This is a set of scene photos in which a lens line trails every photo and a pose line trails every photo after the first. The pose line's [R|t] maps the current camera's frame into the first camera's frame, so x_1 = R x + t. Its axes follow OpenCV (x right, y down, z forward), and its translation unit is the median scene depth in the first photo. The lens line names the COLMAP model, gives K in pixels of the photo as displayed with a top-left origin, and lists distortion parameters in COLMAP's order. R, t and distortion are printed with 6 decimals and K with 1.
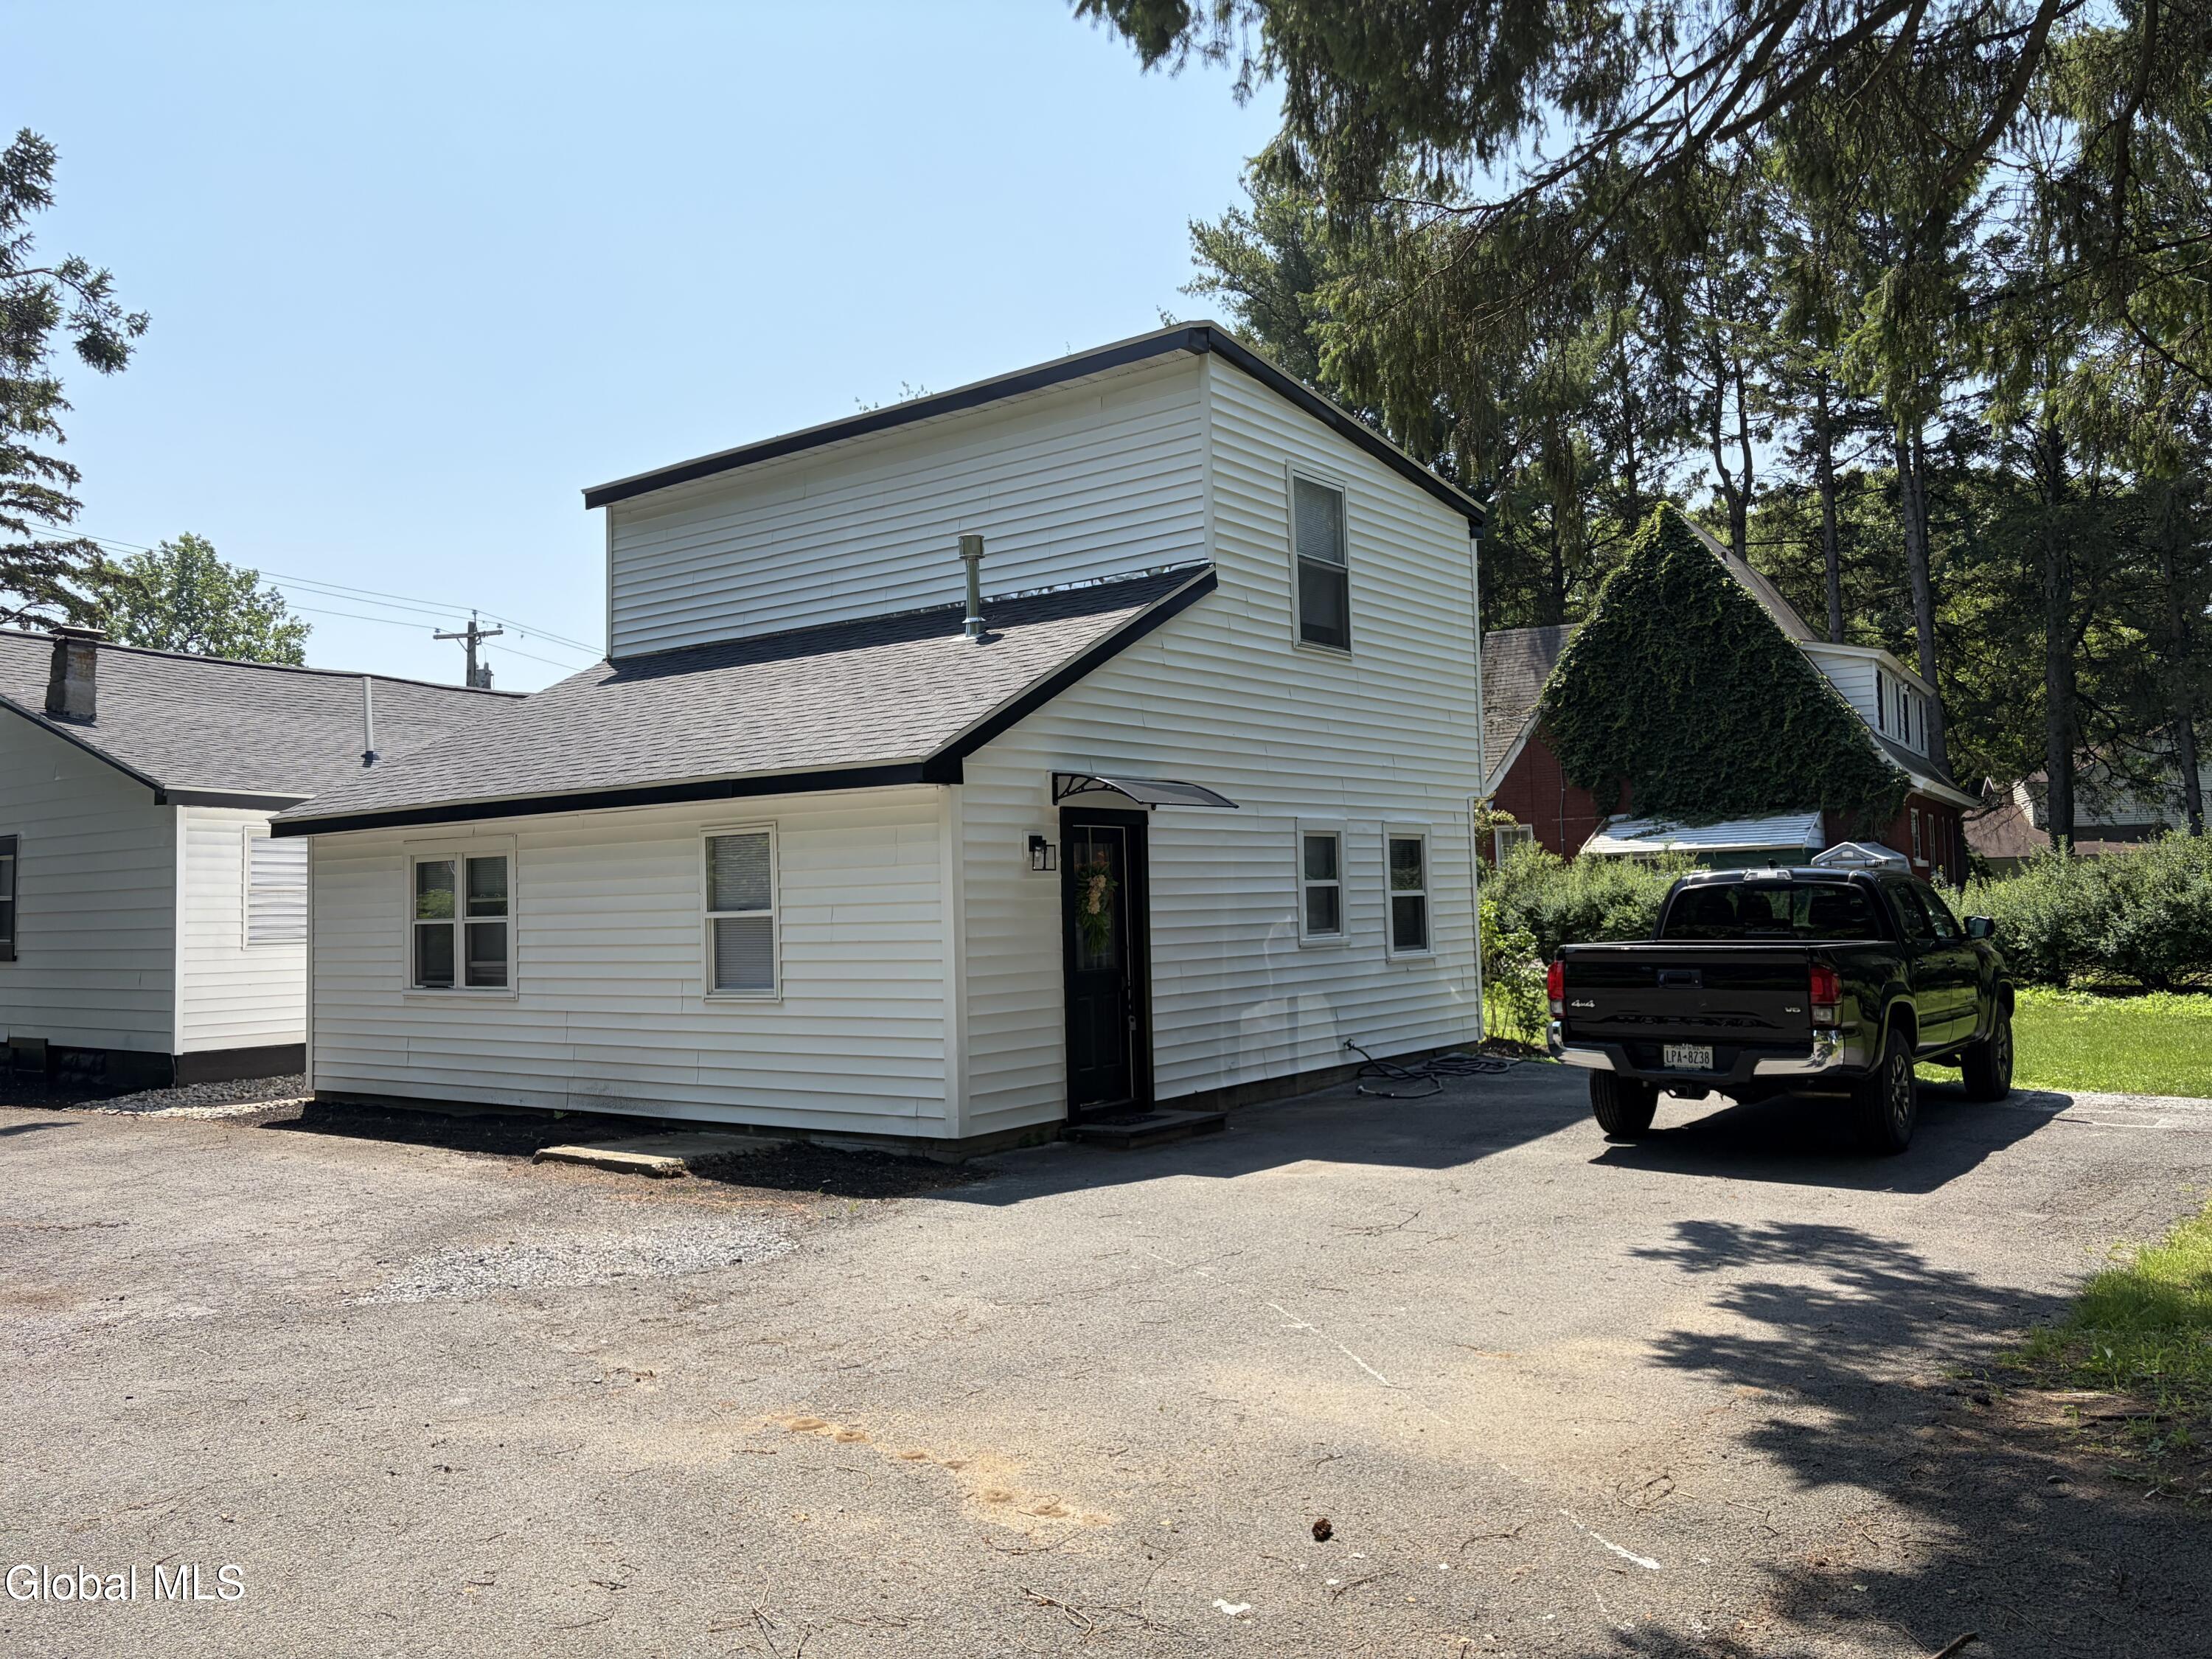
lens RADIAL K [[1681.5, 0, 1110.3], [0, 1681.5, 812.5], [0, 0, 1]] dist [0.049870, -0.055500]
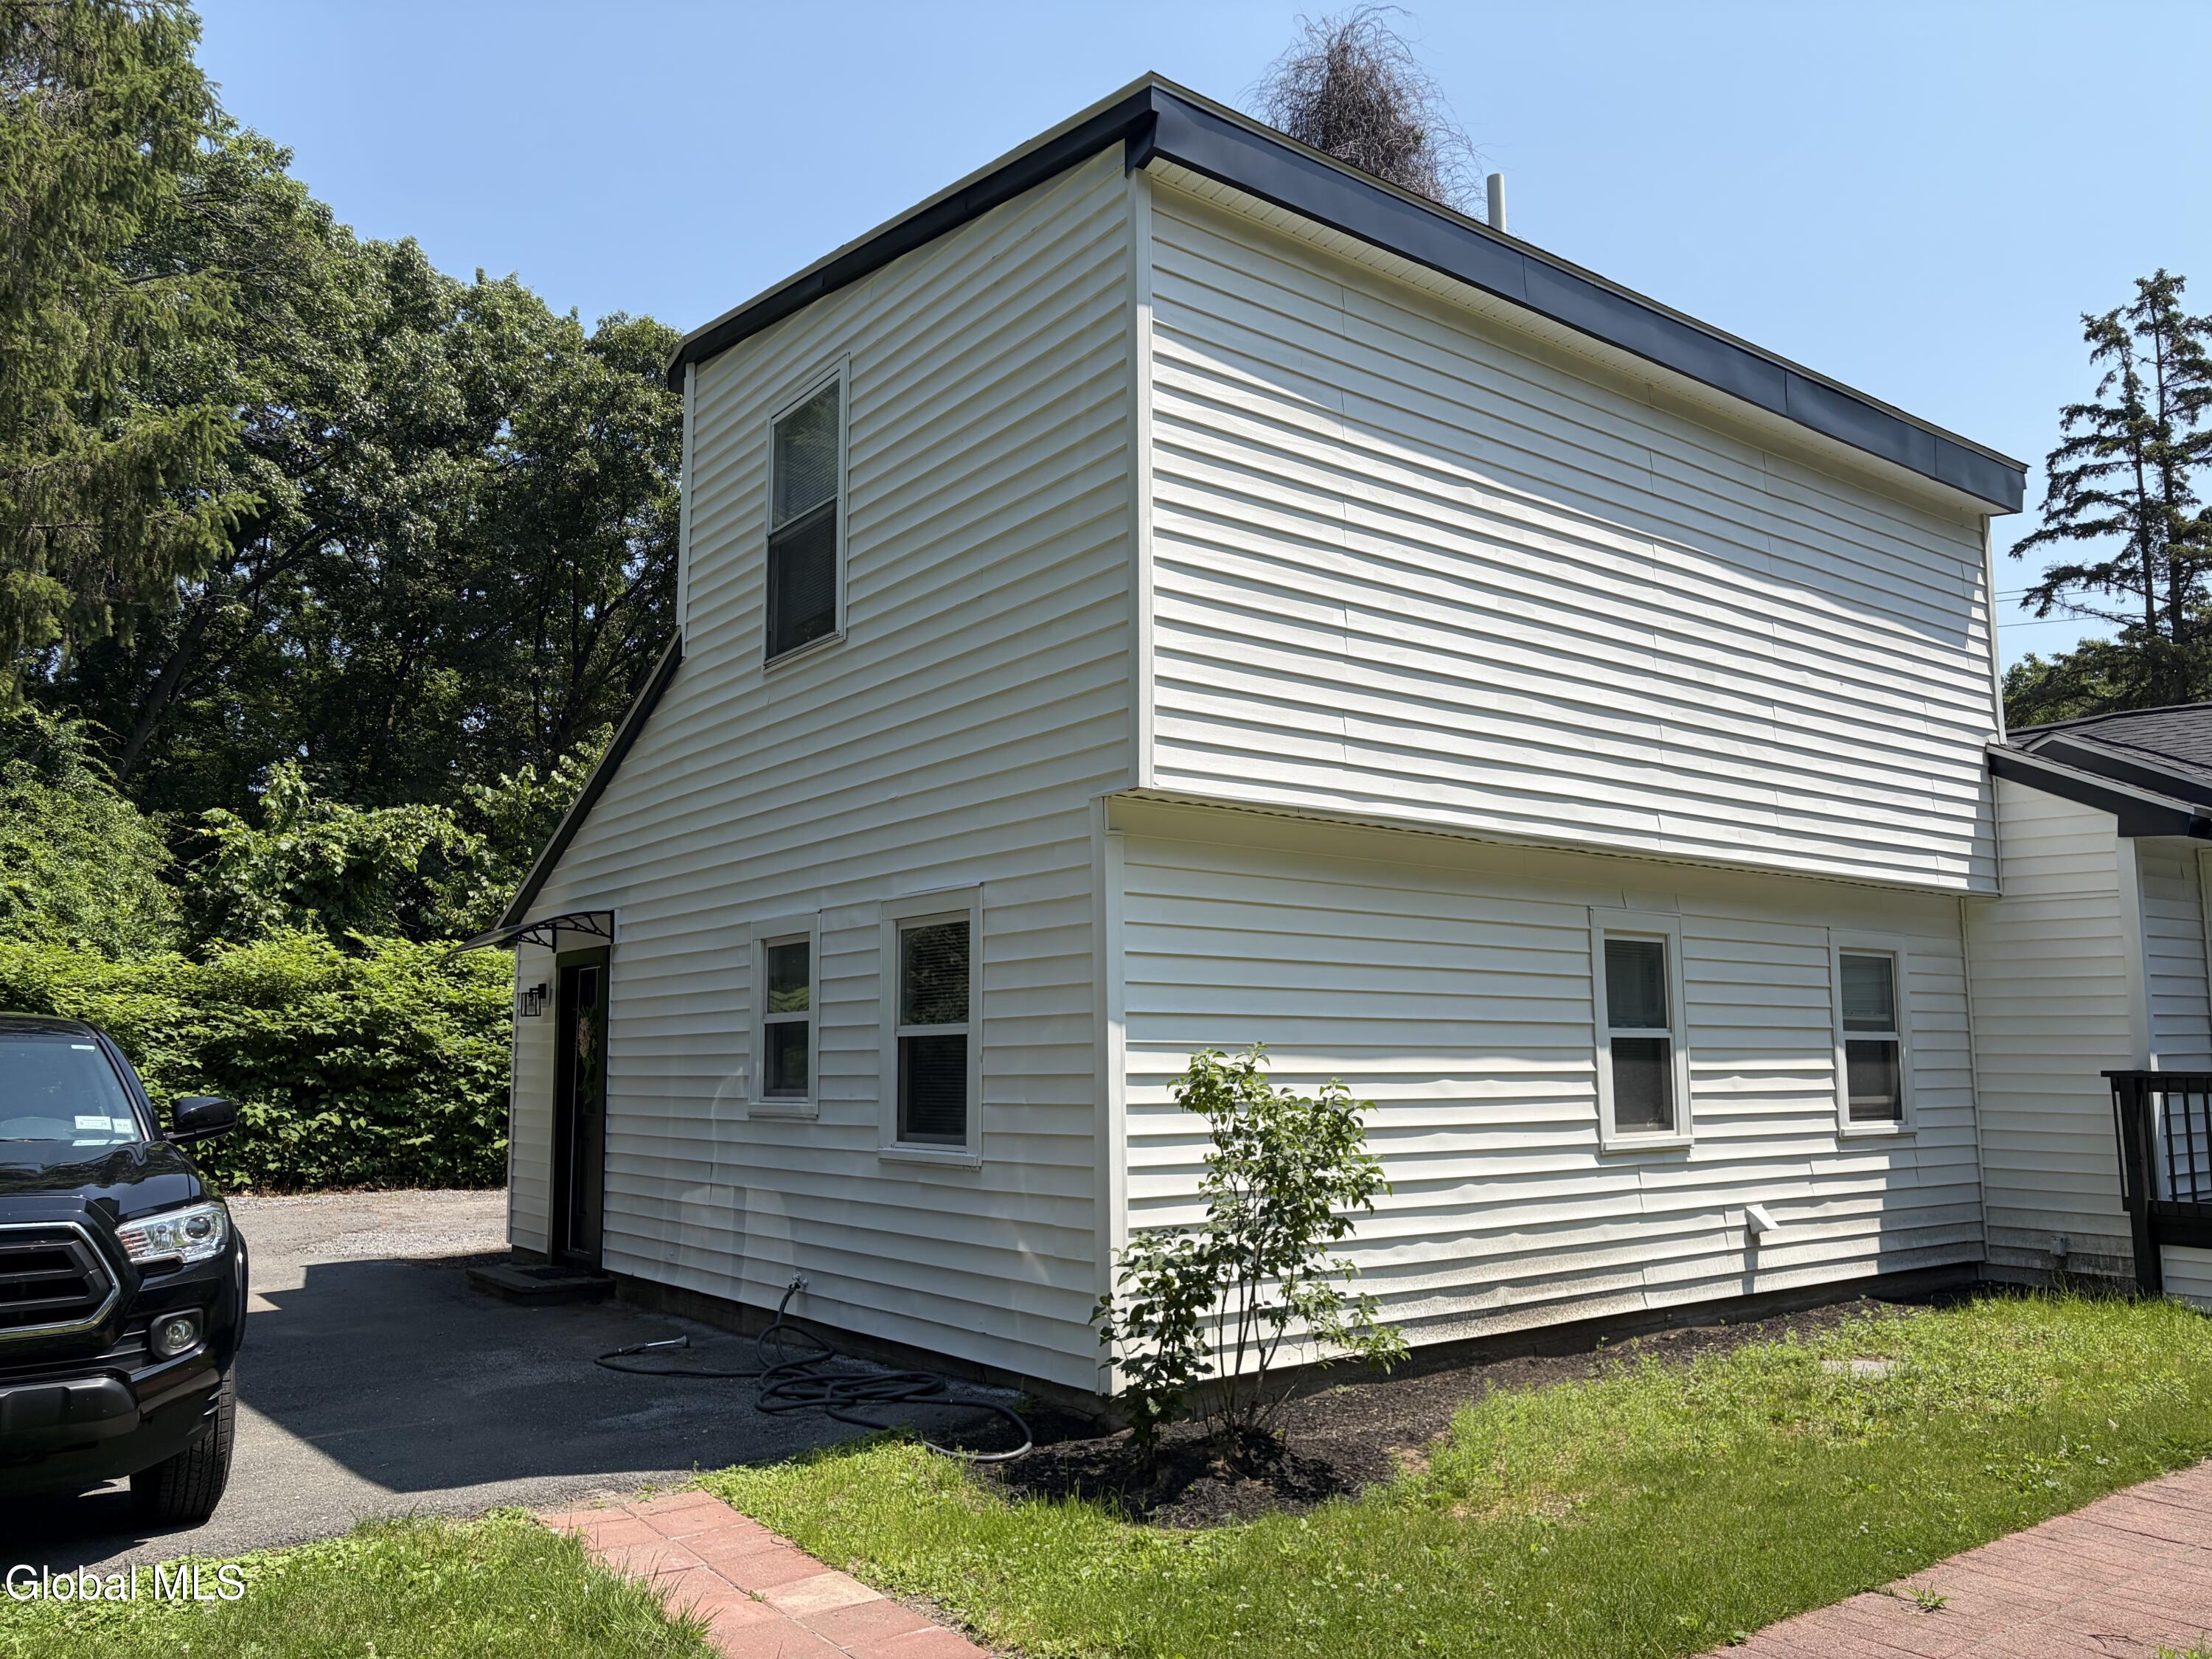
lens RADIAL K [[1681.5, 0, 1105.1], [0, 1681.5, 835.5], [0, 0, 1]] dist [0.049870, -0.055500]
pose [[-0.269424, -0.105067, -0.957273, 0.746469], [0.060208, 0.990248, -0.125632, 0.064076], [0.961138, -0.091484, -0.260471, 1.346297]]
